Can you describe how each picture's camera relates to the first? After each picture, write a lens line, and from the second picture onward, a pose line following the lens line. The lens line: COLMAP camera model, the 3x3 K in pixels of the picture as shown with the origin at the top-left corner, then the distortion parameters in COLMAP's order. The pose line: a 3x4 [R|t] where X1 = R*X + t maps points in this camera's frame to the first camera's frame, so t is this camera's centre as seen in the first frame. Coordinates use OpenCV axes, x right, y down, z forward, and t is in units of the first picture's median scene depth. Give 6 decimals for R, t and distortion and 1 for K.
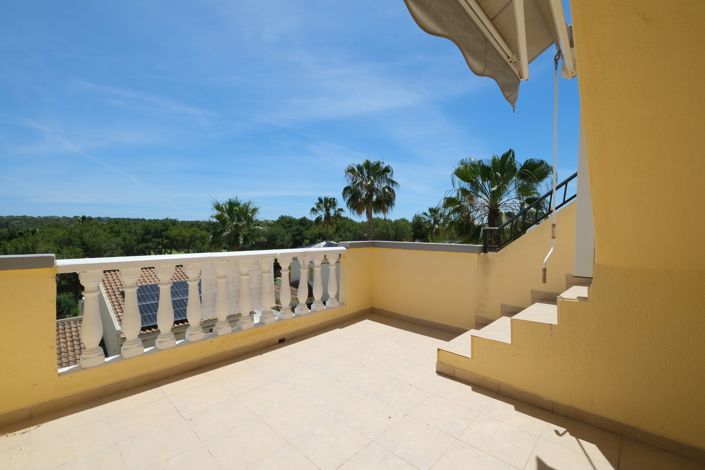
lens RADIAL K [[307.6, 0, 353.6], [0, 307.6, 244.4], [0, 0, 1]] dist [-0.000601, -0.000350]
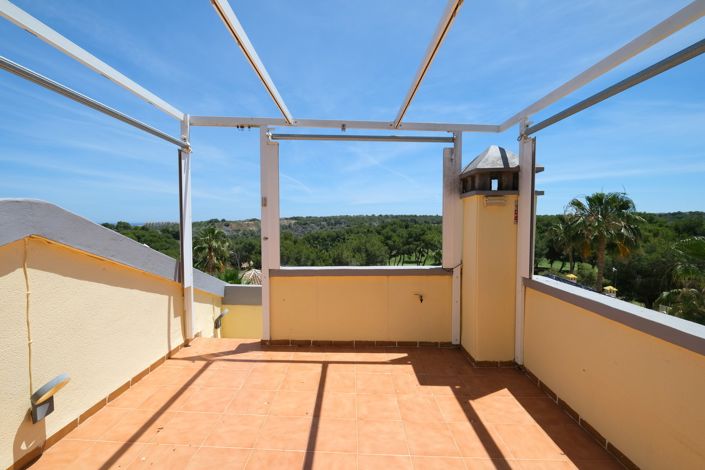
lens RADIAL K [[307.6, 0, 352.4], [0, 307.6, 237.5], [0, 0, 1]] dist [-0.000601, -0.000350]
pose [[0.693593, 0.030732, -0.719711, 0.114326], [-0.030417, 0.999448, 0.013363, -0.086544], [0.719724, 0.012623, 0.694145, -0.048806]]
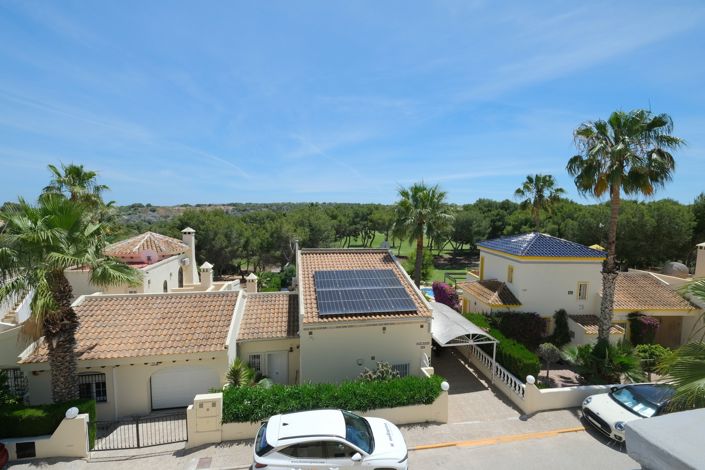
lens RADIAL K [[307.6, 0, 349.5], [0, 307.6, 240.0], [0, 0, 1]] dist [-0.000601, -0.000350]
pose [[0.807350, 0.056977, -0.587316, -0.008806], [-0.033390, 0.998144, 0.050933, -0.011641], [0.589128, -0.021510, 0.807753, 0.083805]]
